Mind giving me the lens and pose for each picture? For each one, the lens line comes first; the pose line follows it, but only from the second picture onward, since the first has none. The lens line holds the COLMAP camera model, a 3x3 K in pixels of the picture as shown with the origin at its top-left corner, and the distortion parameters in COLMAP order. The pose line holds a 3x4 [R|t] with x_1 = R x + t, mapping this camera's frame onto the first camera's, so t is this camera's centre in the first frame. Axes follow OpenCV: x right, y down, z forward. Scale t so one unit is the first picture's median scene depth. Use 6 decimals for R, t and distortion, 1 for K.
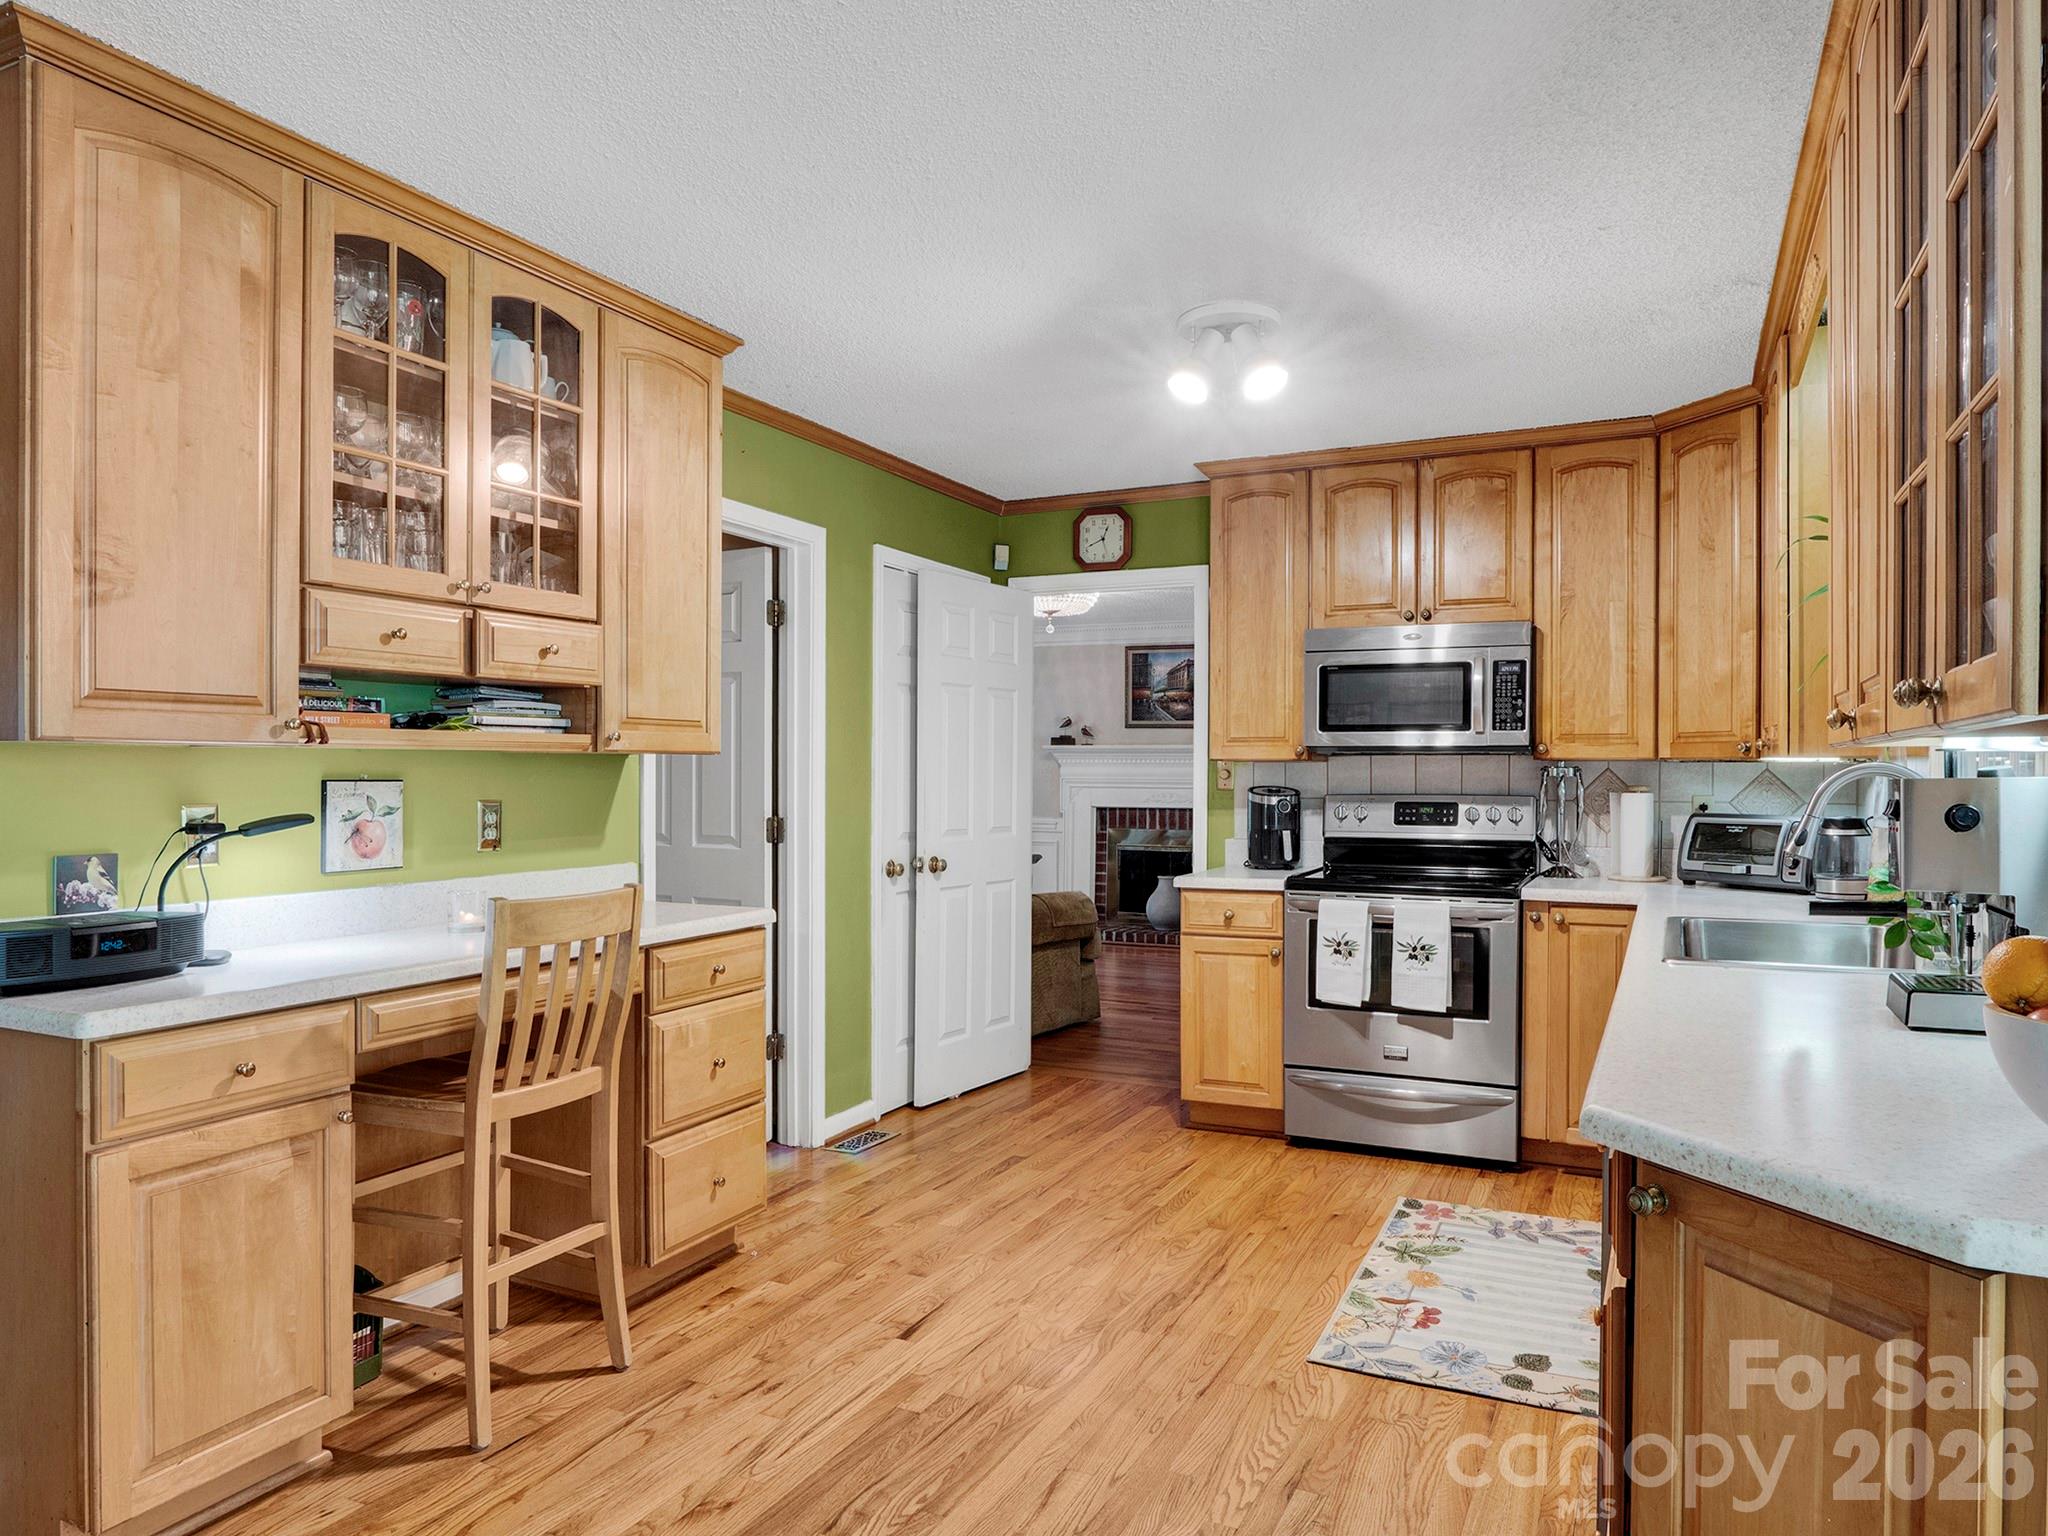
lens RADIAL K [[1352.4, 0, 1031.2], [0, 1352.4, 779.0], [0, 0, 1]] dist [-0.003200, 0.000865]
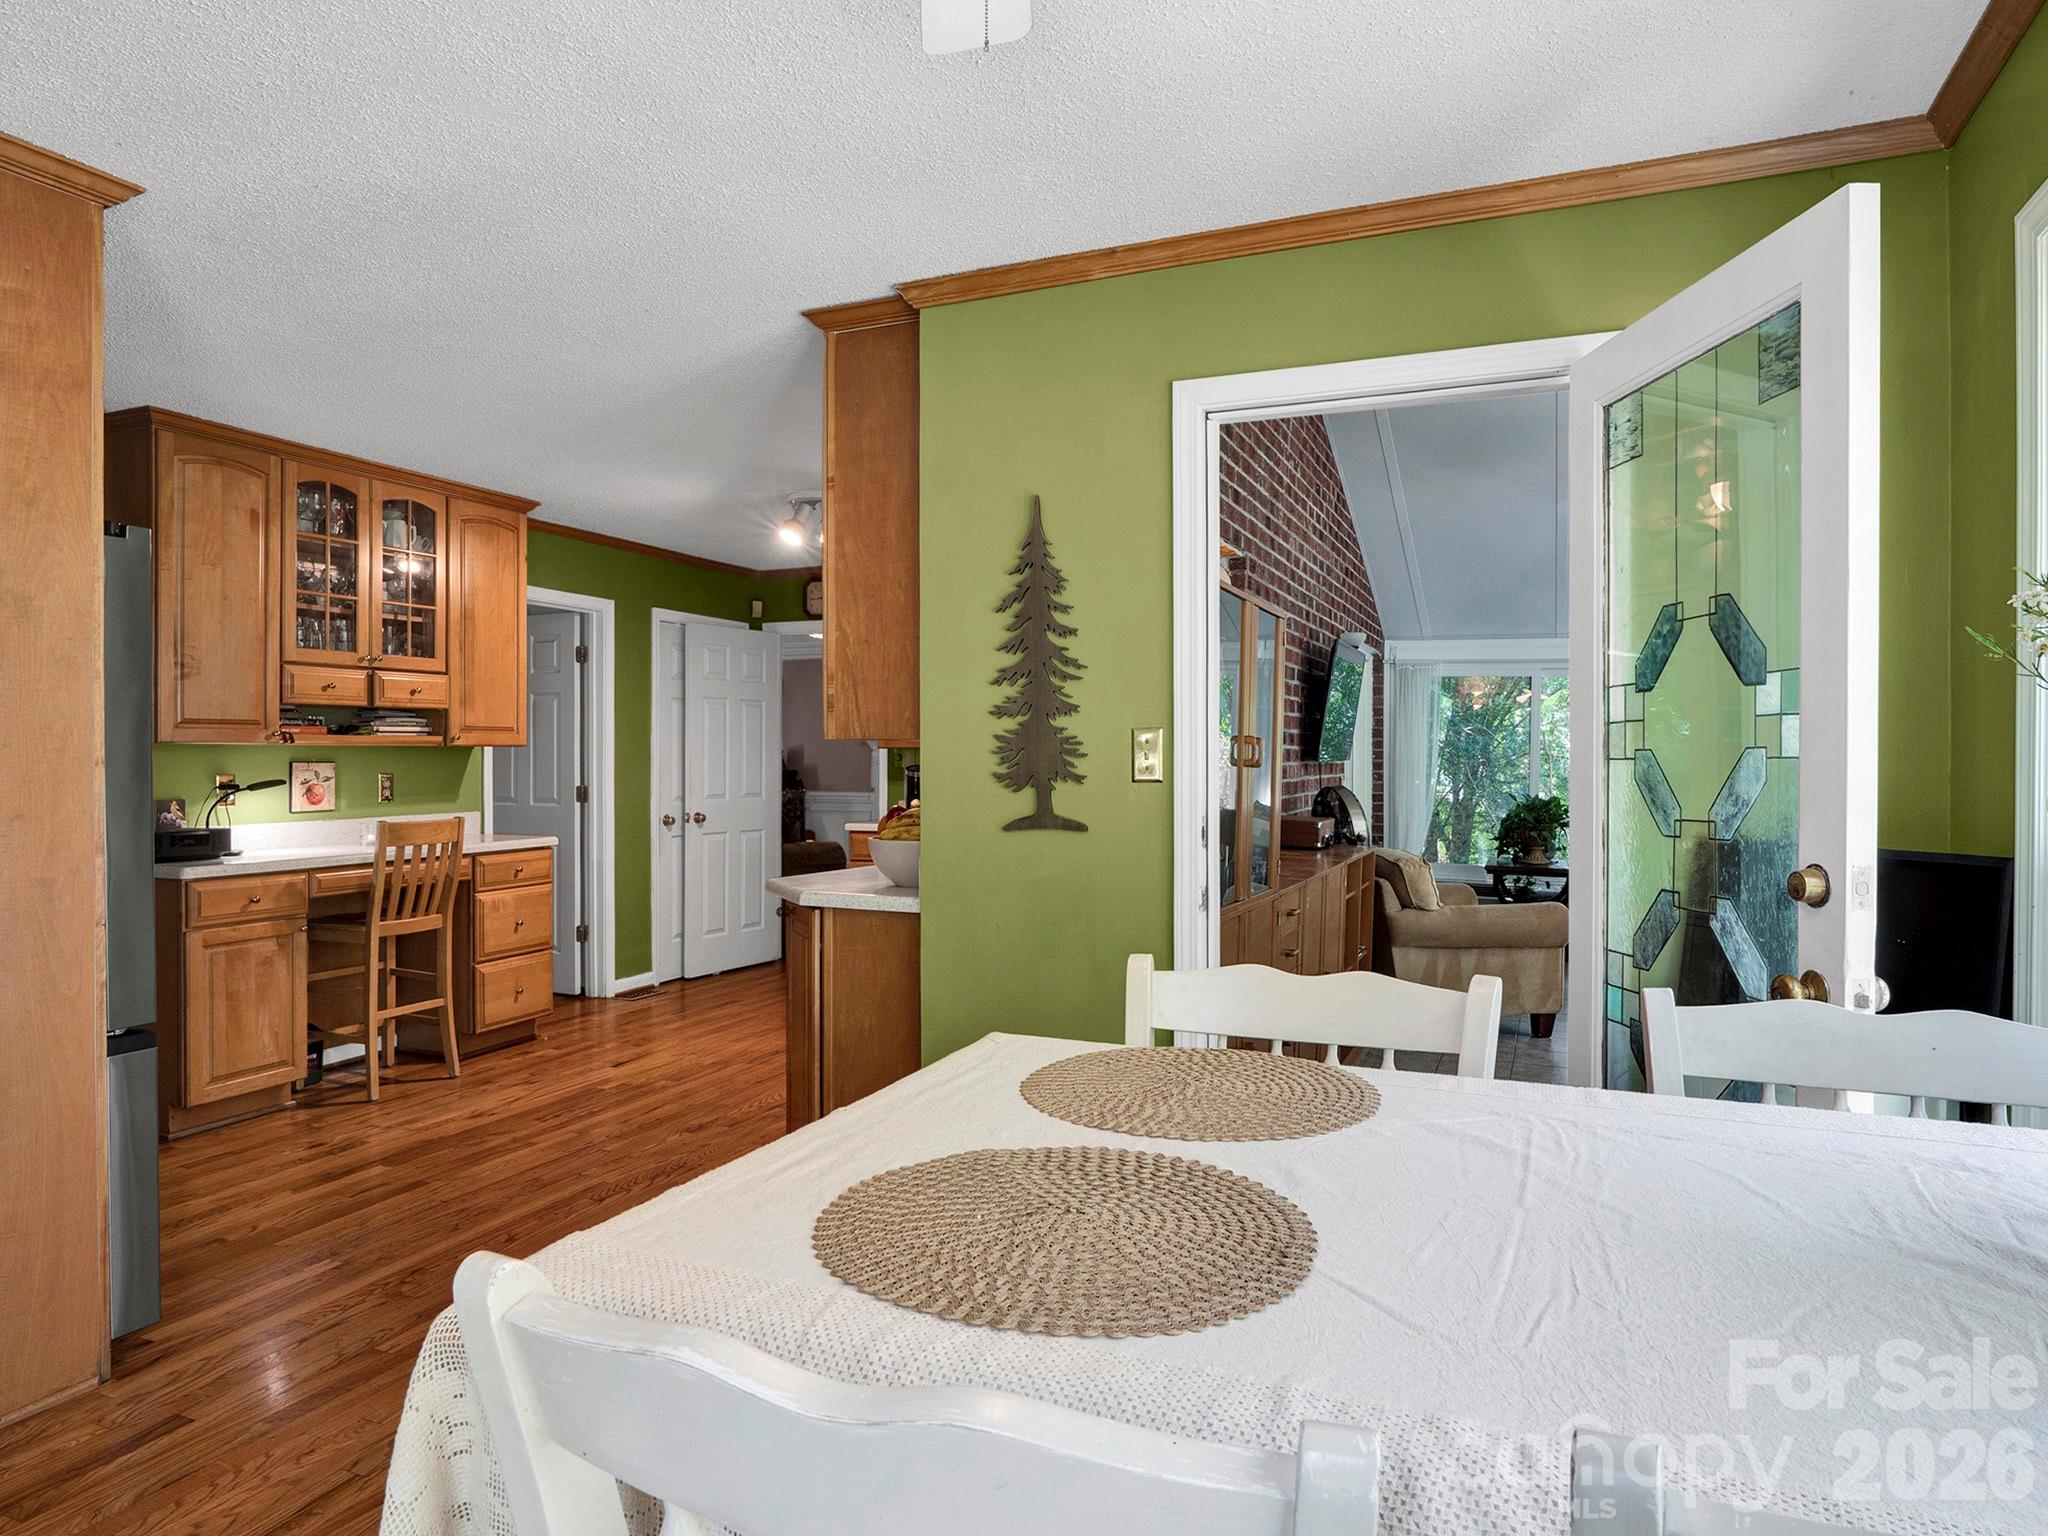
lens RADIAL K [[1311.6, 0, 1016.9], [0, 1311.6, 759.6], [0, 0, 1]] dist [-0.002434, 0.000708]
pose [[0.999440, -0.001518, 0.033419, 0.406518], [0.001557, 0.999998, -0.001118, 0.001358], [-0.033418, 0.001169, 0.999441, -0.819462]]
